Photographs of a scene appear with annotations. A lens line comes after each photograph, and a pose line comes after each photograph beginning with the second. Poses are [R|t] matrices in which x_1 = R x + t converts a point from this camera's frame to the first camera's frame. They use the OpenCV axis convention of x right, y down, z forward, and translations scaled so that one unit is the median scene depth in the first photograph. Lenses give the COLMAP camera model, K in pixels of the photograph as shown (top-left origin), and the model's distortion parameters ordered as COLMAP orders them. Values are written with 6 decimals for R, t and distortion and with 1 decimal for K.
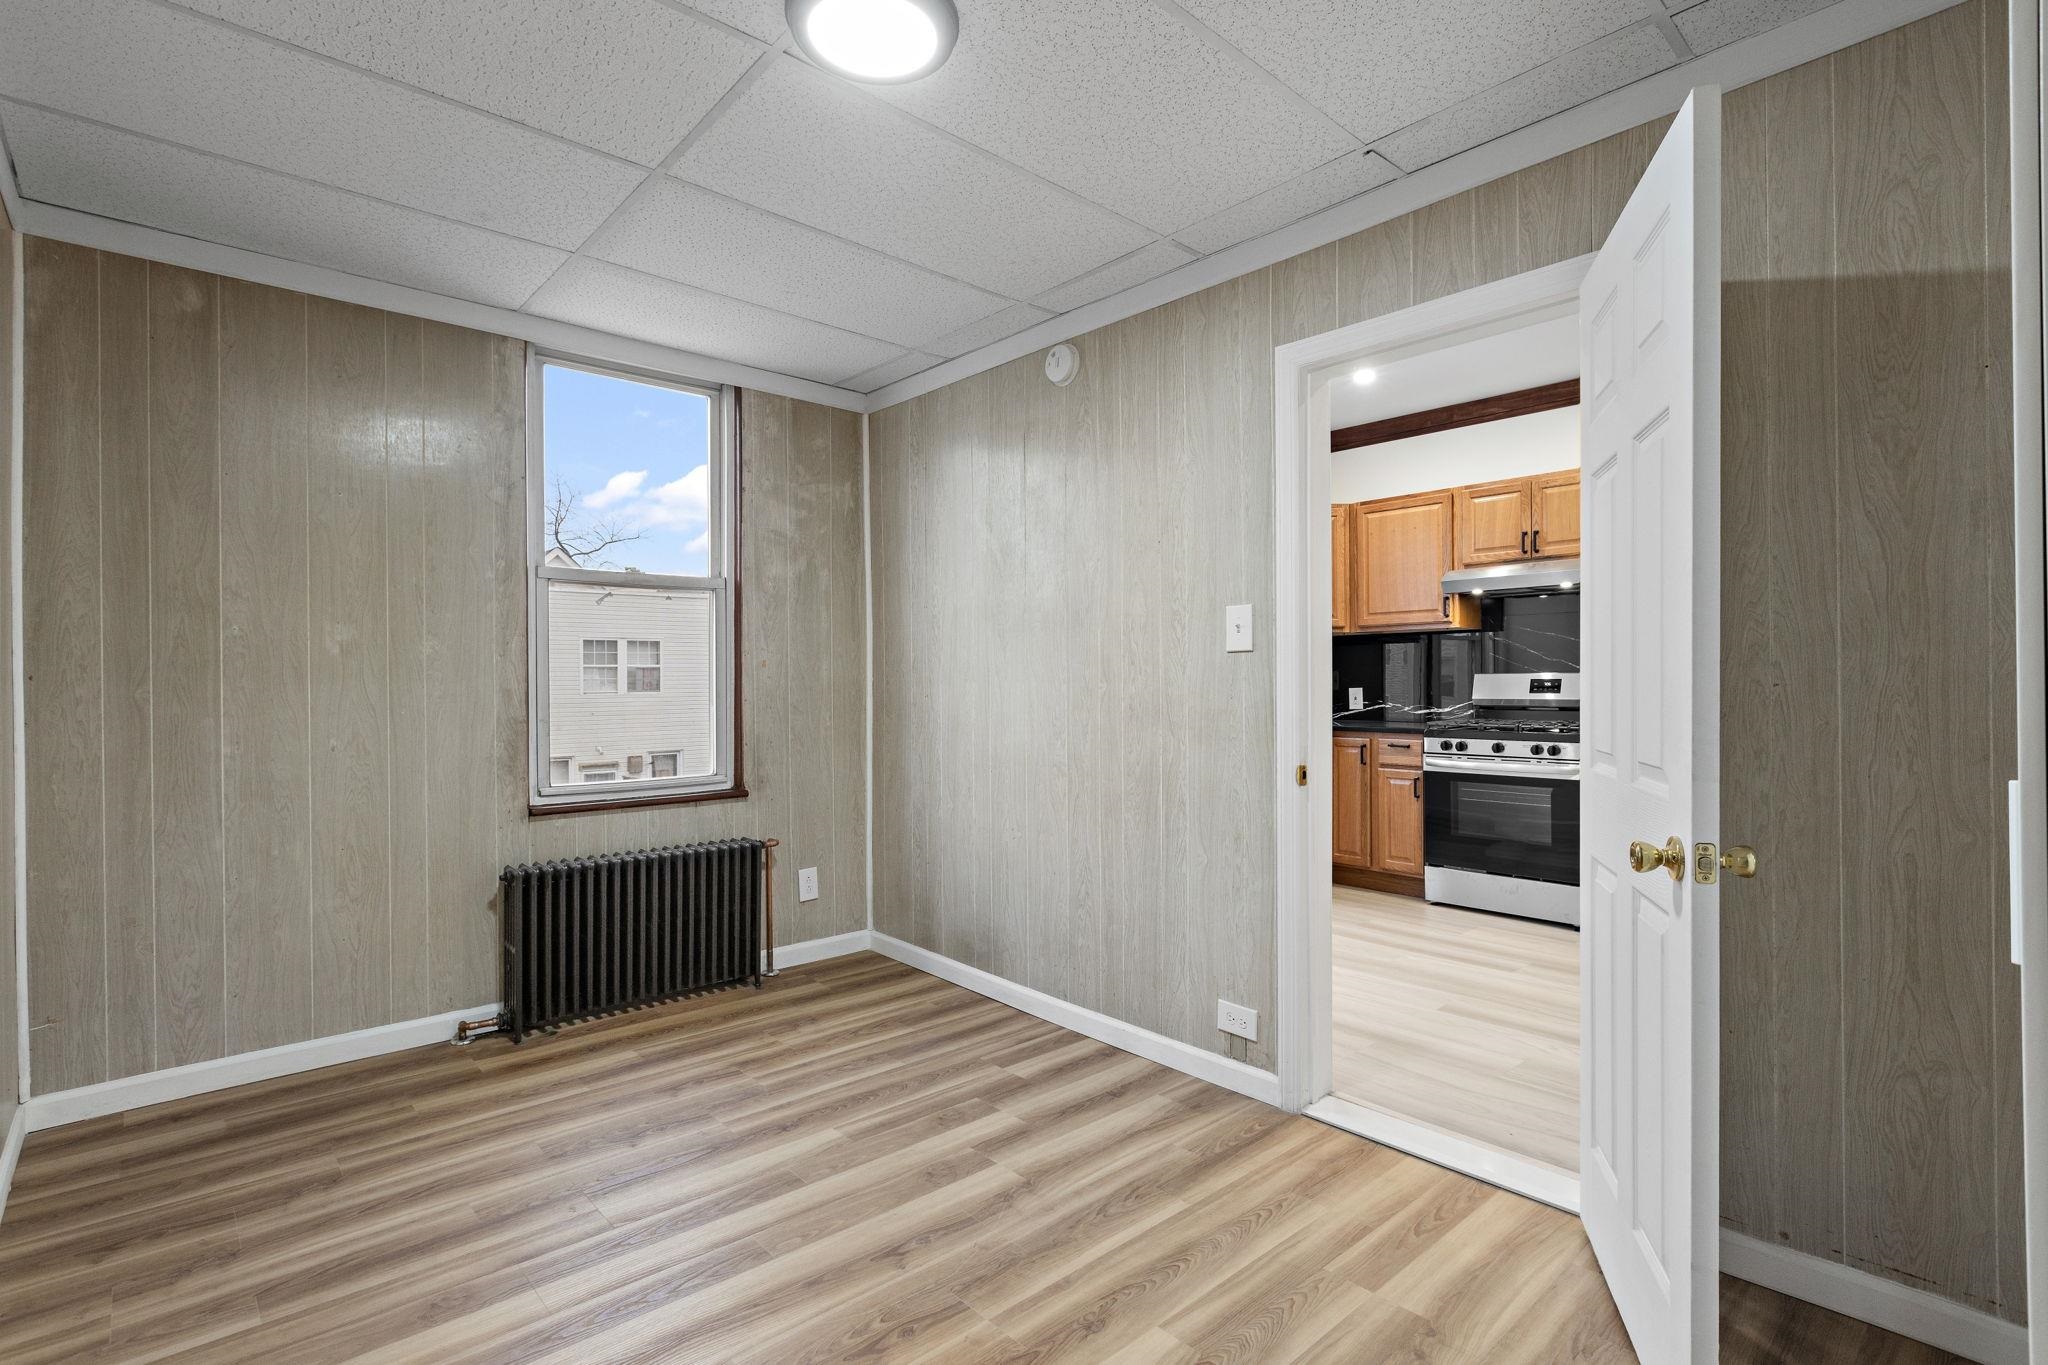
lens RADIAL K [[980.3, 0, 1012.8], [0, 980.3, 684.8], [0, 0, 1]] dist [-0.002385, 0.000629]
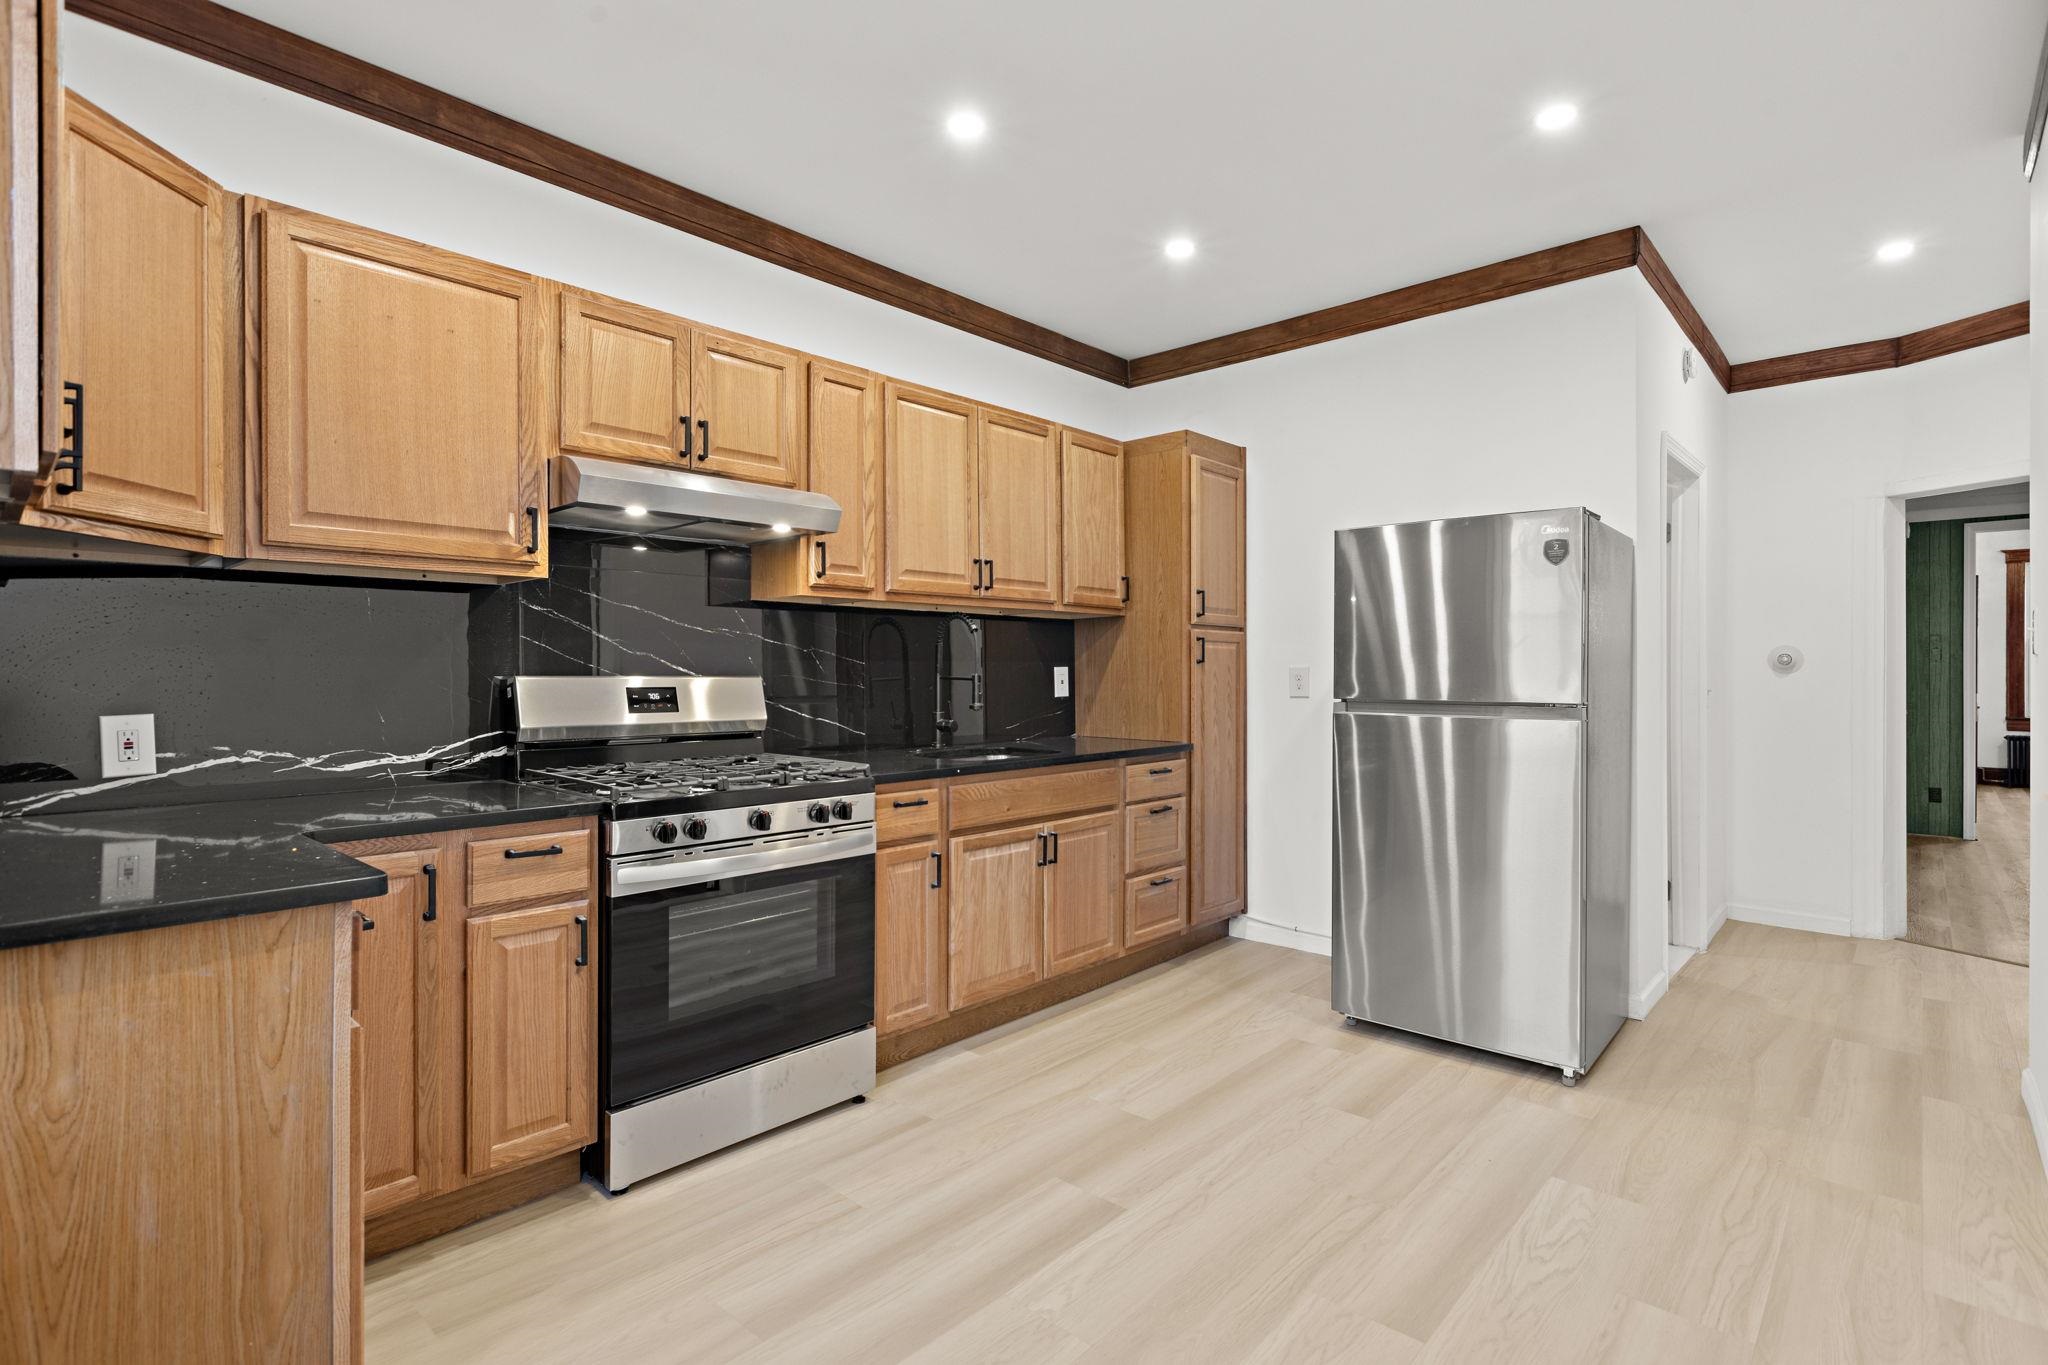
lens RADIAL K [[980.3, 0, 1015.2], [0, 980.3, 681.1], [0, 0, 1]] dist [-0.002385, 0.000629]
pose [[-0.099558, 0.002574, 0.995028, -0.034141], [0.007858, 0.999968, -0.001801, -0.007101], [-0.995001, 0.007640, -0.099575, 0.847258]]
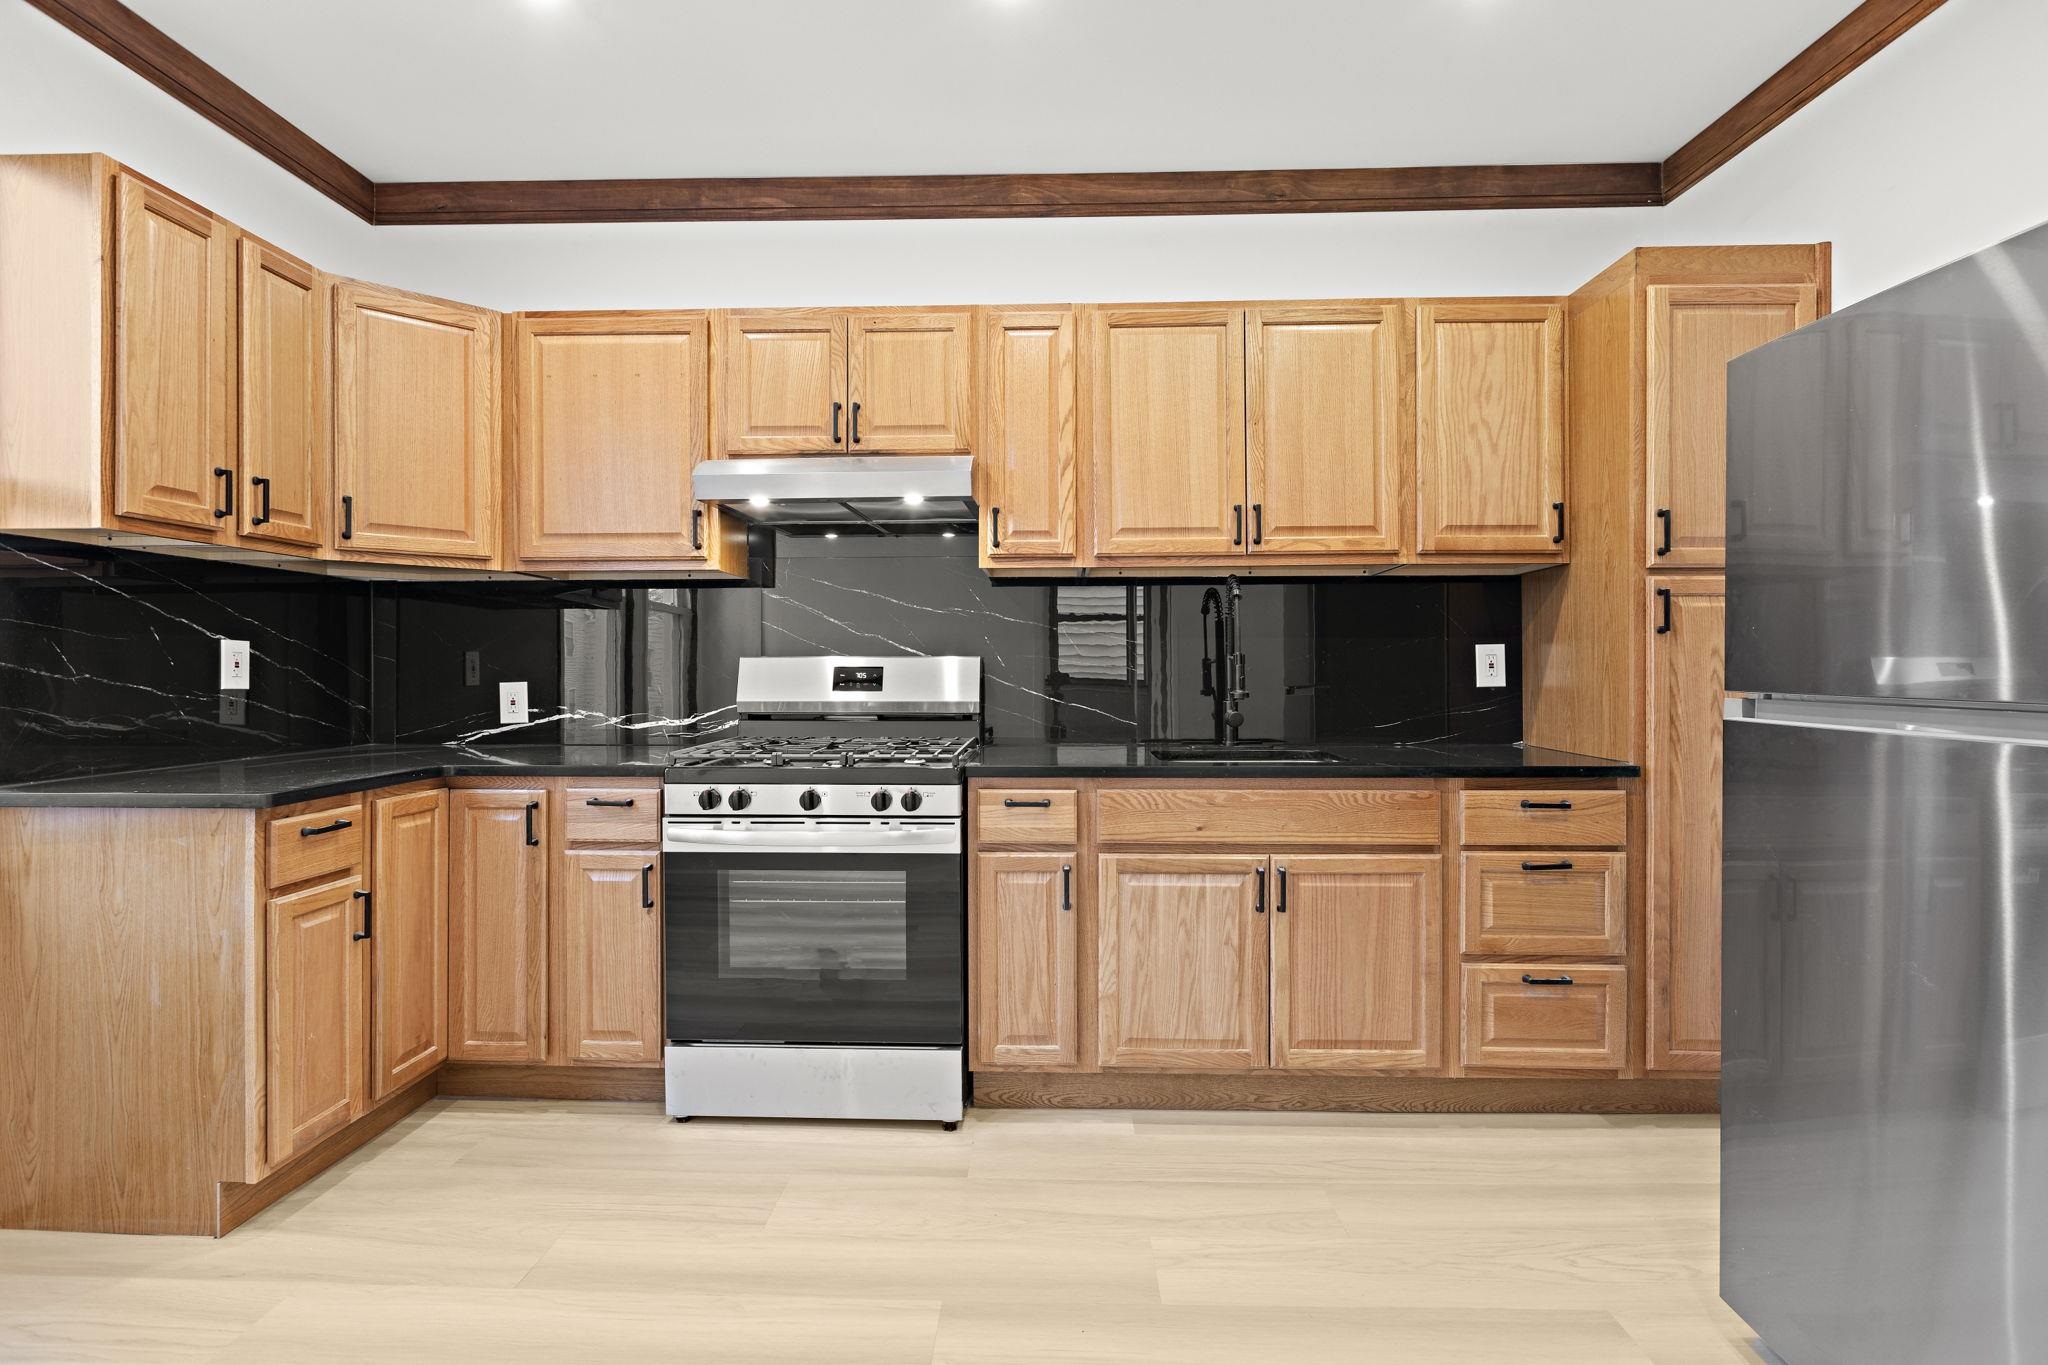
lens RADIAL K [[980.3, 0, 1015.2], [0, 980.3, 675.1], [0, 0, 1]] dist [-0.002385, 0.000629]
pose [[0.684664, 0.004053, 0.728847, 0.179794], [-0.001581, 0.999990, -0.004075, 0.000979], [-0.728857, 0.001638, 0.684664, 0.527653]]
